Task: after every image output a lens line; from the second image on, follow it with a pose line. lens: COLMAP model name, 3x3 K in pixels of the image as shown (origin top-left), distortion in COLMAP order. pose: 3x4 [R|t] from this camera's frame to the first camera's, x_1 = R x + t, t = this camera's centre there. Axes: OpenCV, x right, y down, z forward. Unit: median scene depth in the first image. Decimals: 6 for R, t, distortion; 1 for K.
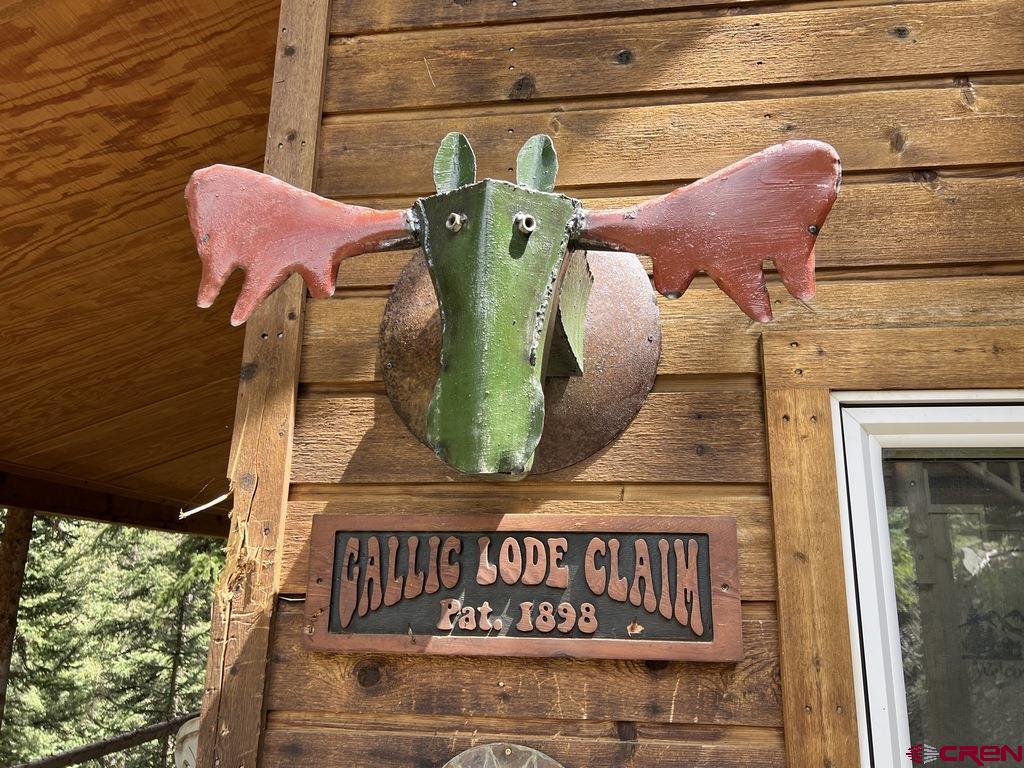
lens RADIAL K [[769.4, 0, 514.5], [0, 769.4, 385.4], [0, 0, 1]] dist [0.031867, -0.021065]
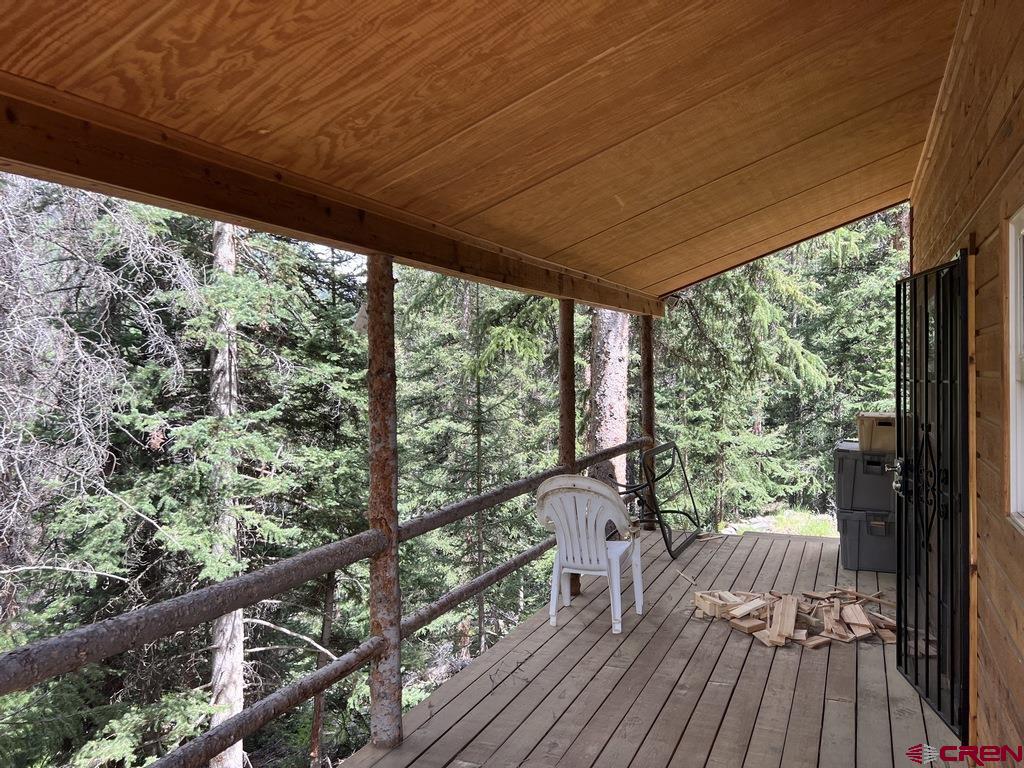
lens RADIAL K [[769.4, 0, 511.8], [0, 769.4, 386.6], [0, 0, 1]] dist [0.031867, -0.021065]
pose [[0.952321, -0.019442, -0.304477, -0.226741], [0.103189, 0.959681, 0.261468, 0.089626], [0.287117, -0.280420, 0.915930, 0.191433]]
